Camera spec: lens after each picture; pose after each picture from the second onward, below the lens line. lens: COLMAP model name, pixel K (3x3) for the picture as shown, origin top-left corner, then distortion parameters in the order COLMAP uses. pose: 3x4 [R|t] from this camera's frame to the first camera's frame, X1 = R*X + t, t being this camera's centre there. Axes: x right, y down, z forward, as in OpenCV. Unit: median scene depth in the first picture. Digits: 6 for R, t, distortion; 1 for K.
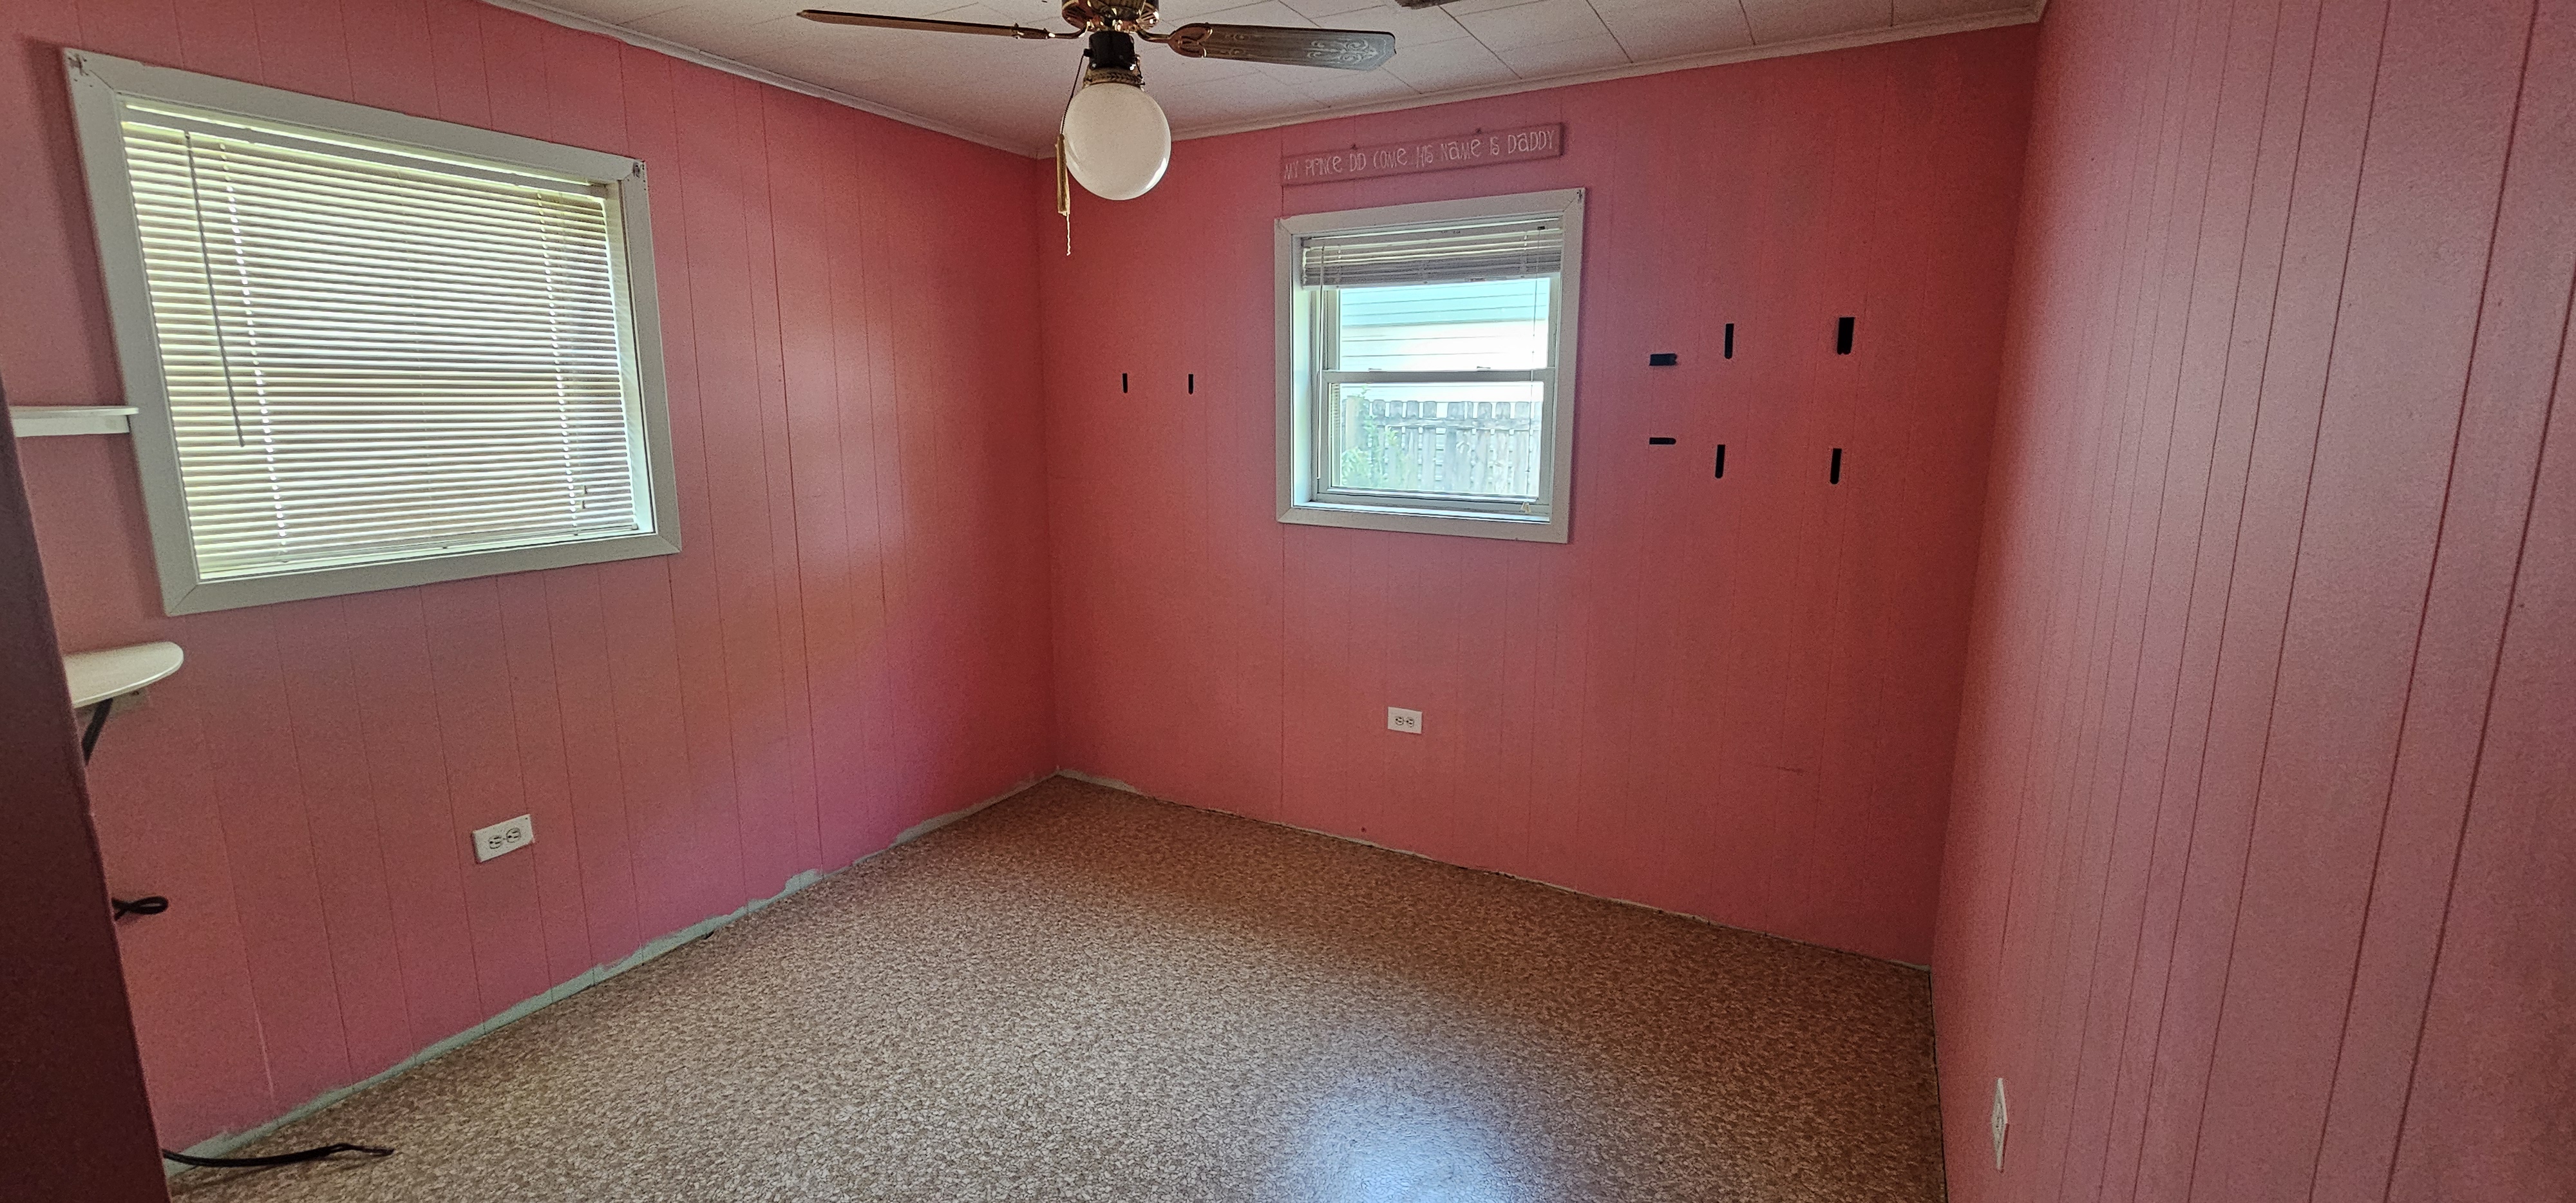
lens RADIAL K [[1049.6, 0, 1282.6], [0, 1049.6, 588.7], [0, 0, 1]] dist [-0.001924, -0.000258]
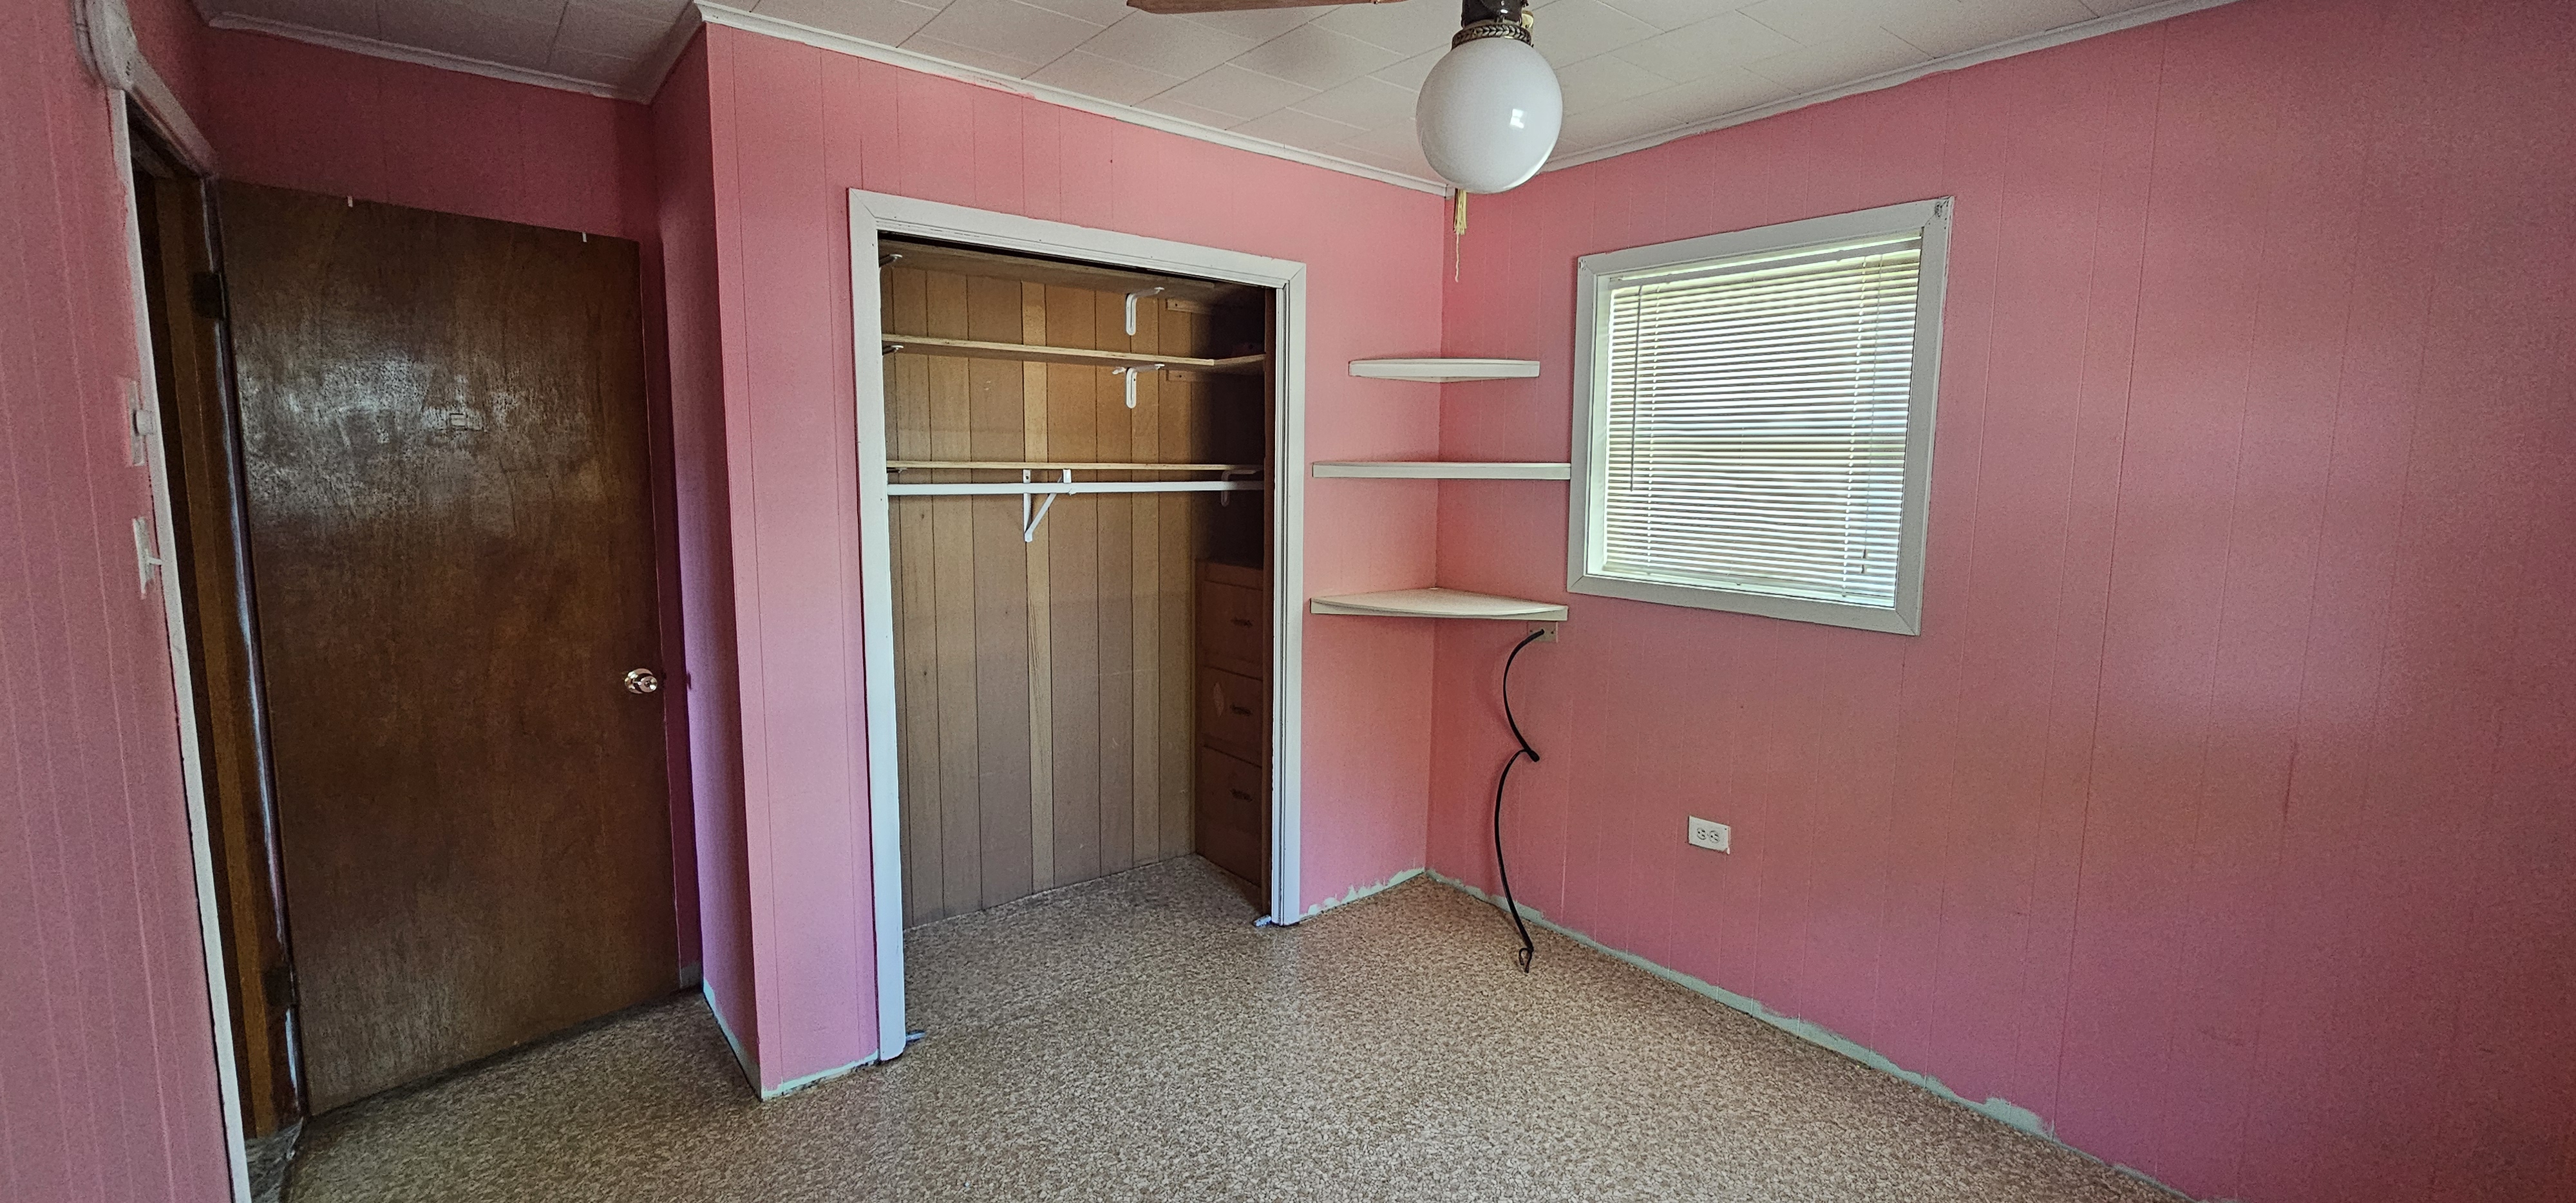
lens RADIAL K [[1049.6, 0, 1282.4], [0, 1049.6, 587.4], [0, 0, 1]] dist [-0.001924, -0.000258]
pose [[-0.371536, 0.109119, -0.921984, 0.466054], [-0.178490, 0.966149, 0.186273, -0.156550], [0.911100, 0.233772, -0.339482, 0.883540]]
